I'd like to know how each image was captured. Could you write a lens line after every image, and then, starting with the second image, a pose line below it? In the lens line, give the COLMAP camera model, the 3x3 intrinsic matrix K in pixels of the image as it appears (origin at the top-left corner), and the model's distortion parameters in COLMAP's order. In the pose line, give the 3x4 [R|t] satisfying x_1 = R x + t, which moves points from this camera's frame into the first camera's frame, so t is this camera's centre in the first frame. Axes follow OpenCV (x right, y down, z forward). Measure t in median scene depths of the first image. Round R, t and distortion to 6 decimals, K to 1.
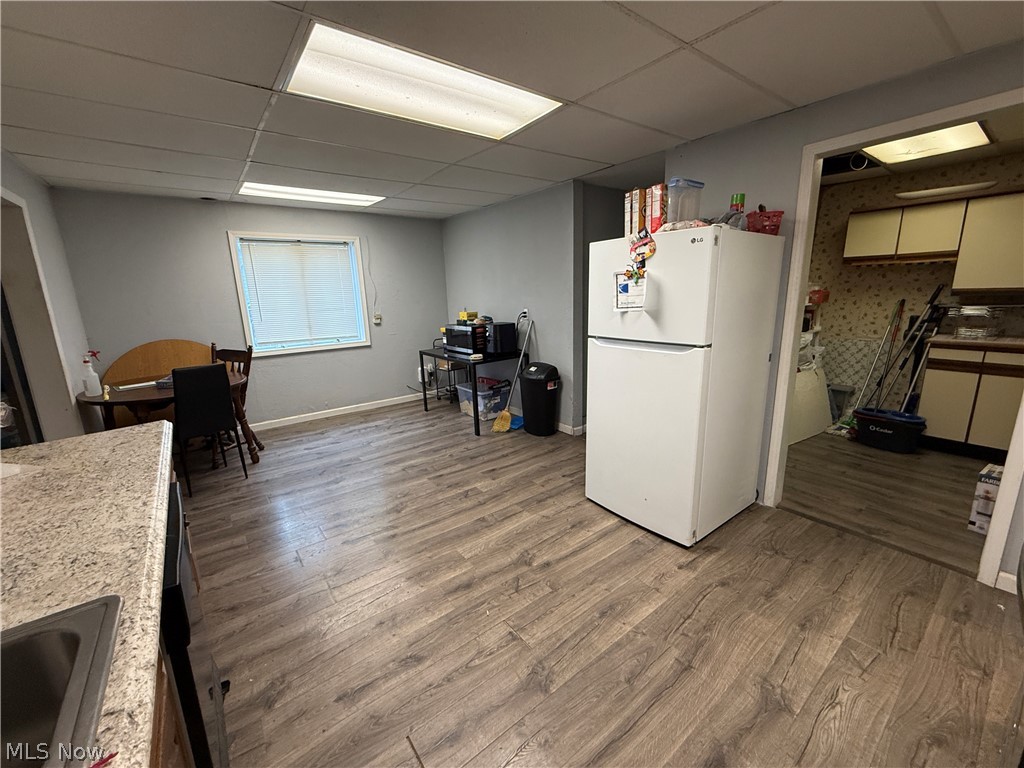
lens RADIAL K [[412.9, 0, 512.0], [0, 412.9, 383.2], [0, 0, 1]] dist [-0.000966, -0.000426]
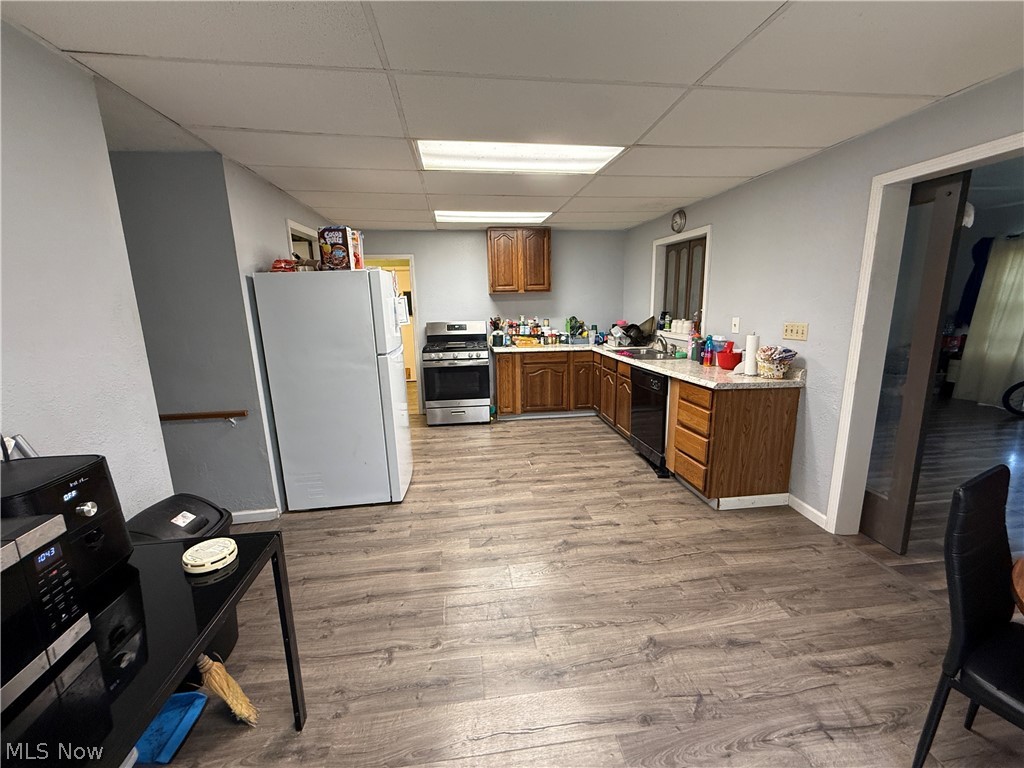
lens RADIAL K [[412.9, 0, 512.0], [0, 412.9, 383.2], [0, 0, 1]] dist [-0.000966, -0.000426]
pose [[-0.864755, -0.054246, 0.499255, -0.682541], [0.154245, 0.917406, 0.366845, -0.415335], [-0.477919, 0.394239, -0.784964, 1.827443]]
